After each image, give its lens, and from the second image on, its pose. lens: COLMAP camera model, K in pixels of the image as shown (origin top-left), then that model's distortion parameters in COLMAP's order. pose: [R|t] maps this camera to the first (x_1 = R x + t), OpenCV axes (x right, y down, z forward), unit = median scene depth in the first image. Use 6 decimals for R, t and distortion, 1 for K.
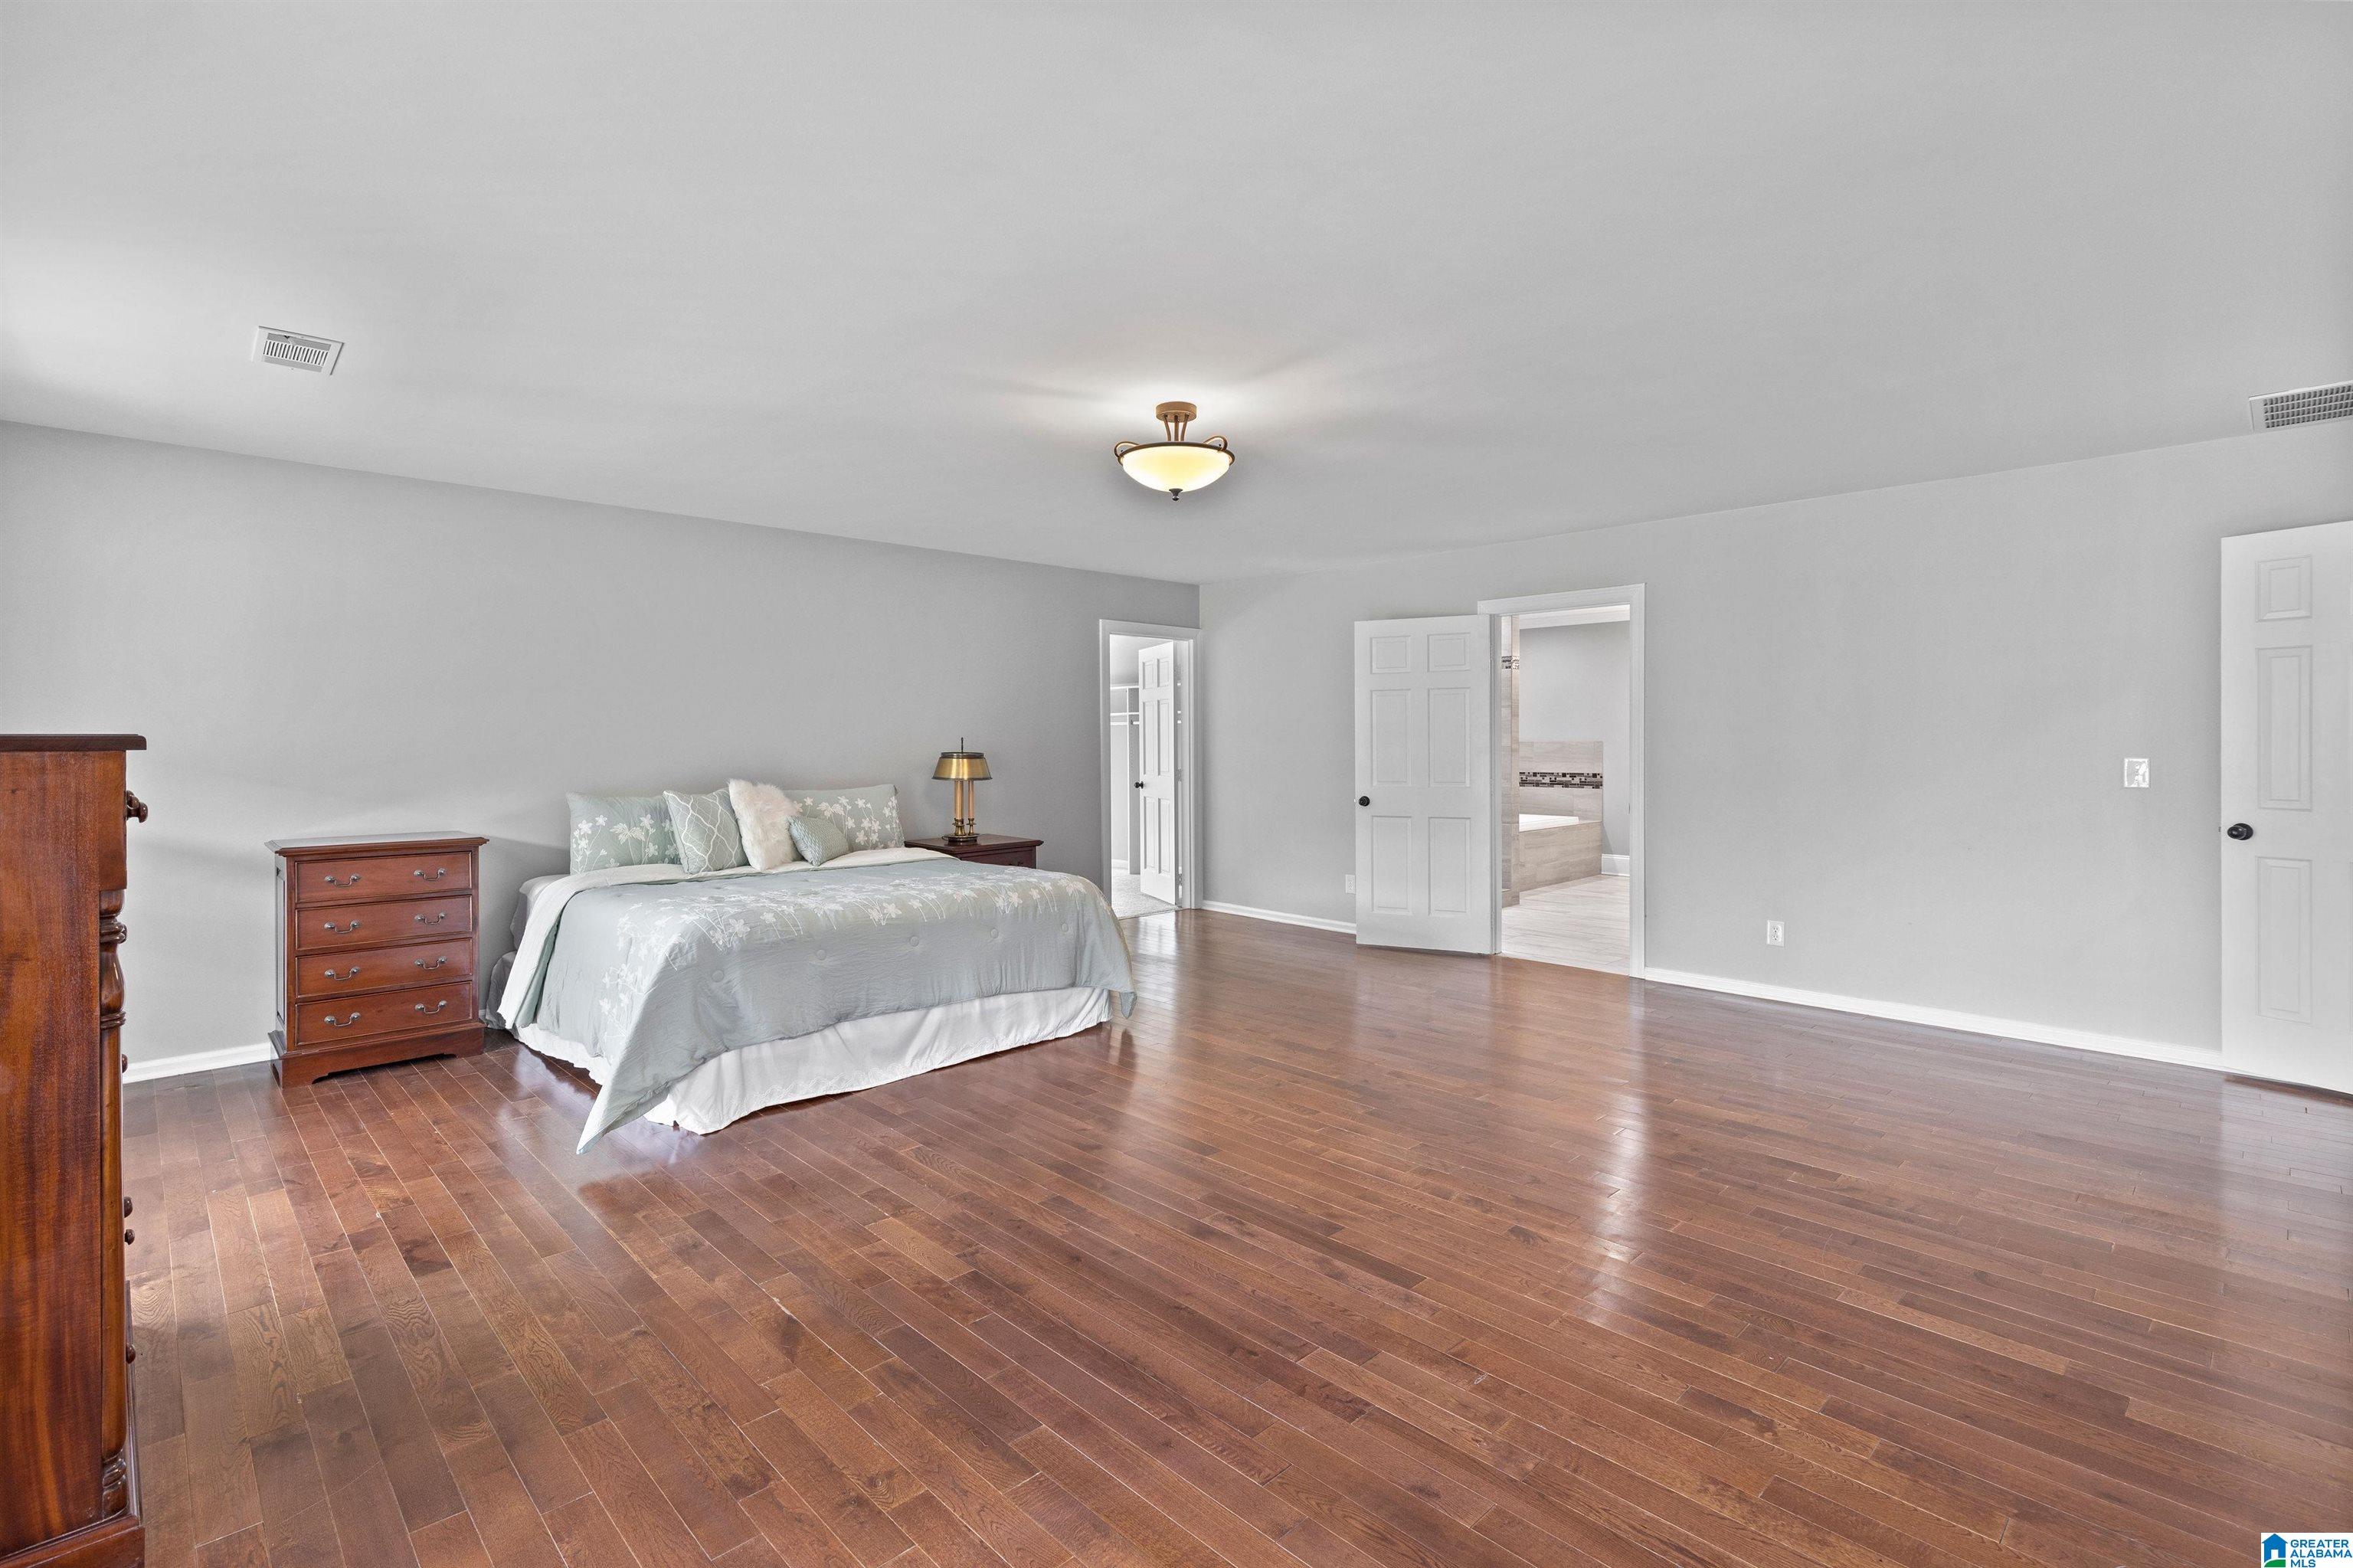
lens RADIAL K [[1086.5, 0, 1177.0], [0, 1086.5, 739.7], [0, 0, 1]] dist [-0.000414, -0.000008]
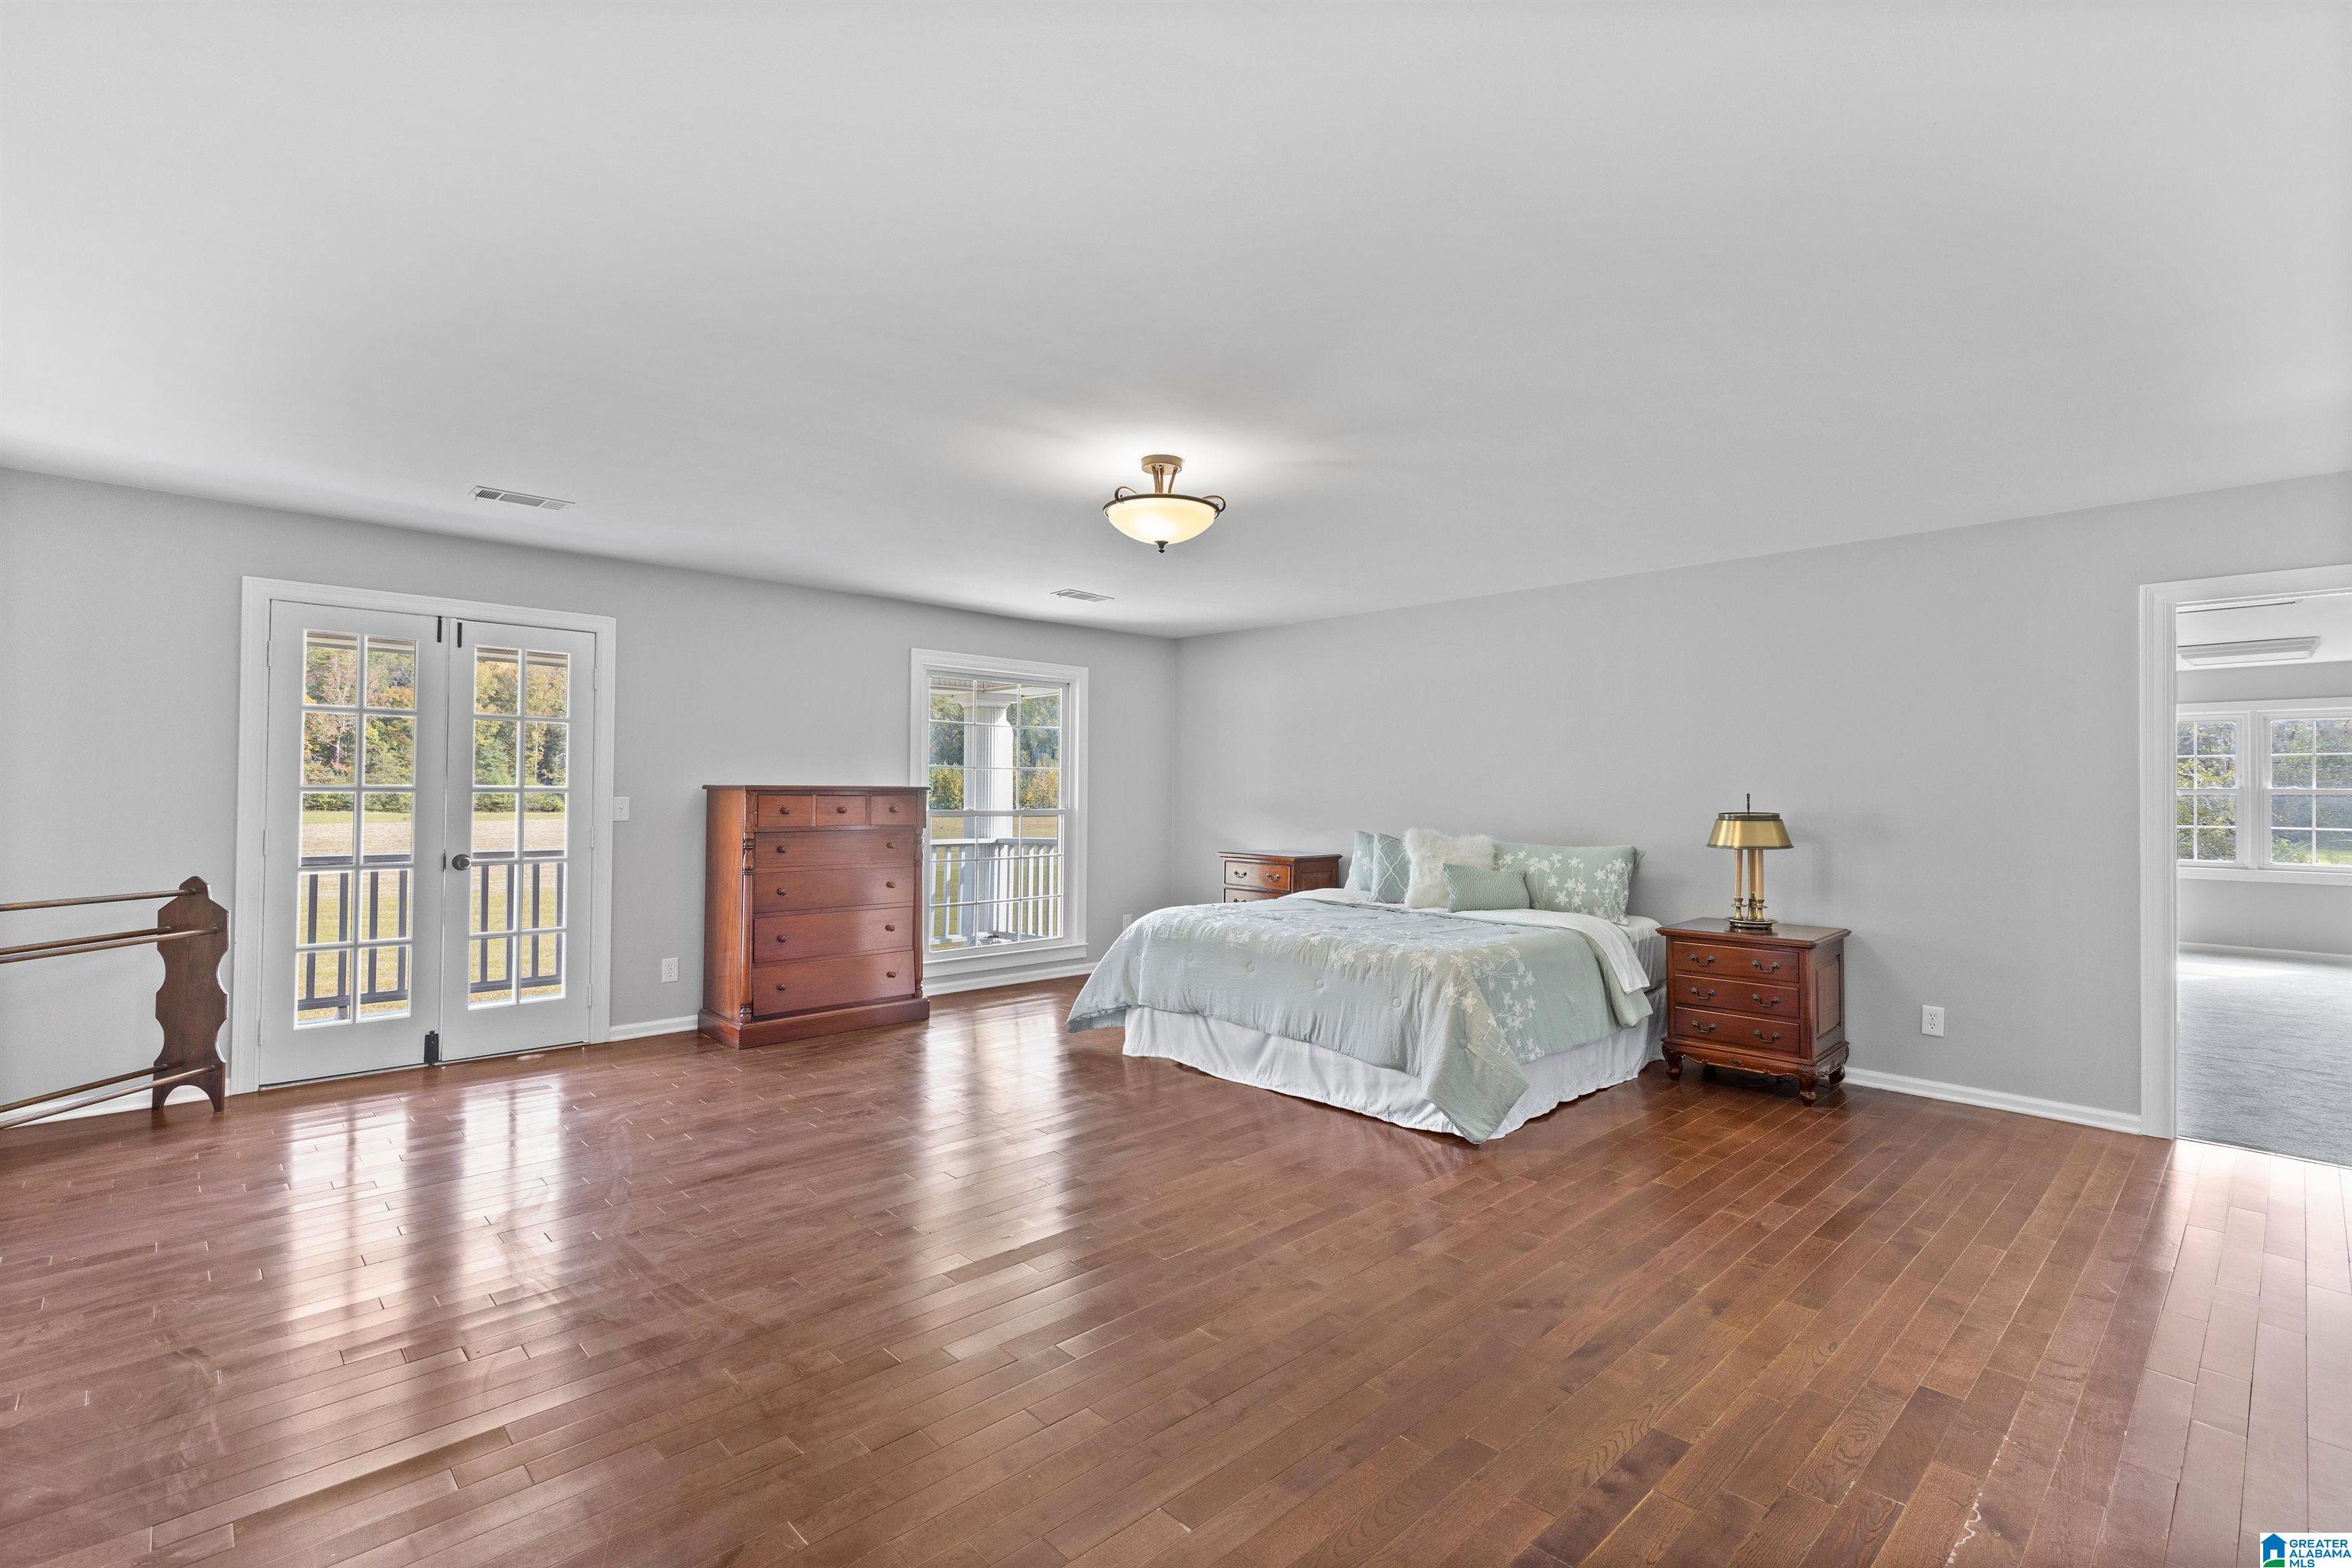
lens RADIAL K [[1069.1, 0, 1176.0], [0, 1069.1, 784.0], [0, 0, 1]] dist [-0.001366, -0.000136]
pose [[-0.012083, -0.003623, -0.999920, 0.797800], [-0.011397, 0.999929, -0.003486, -0.001971], [0.999862, 0.011354, -0.012124, 0.845457]]
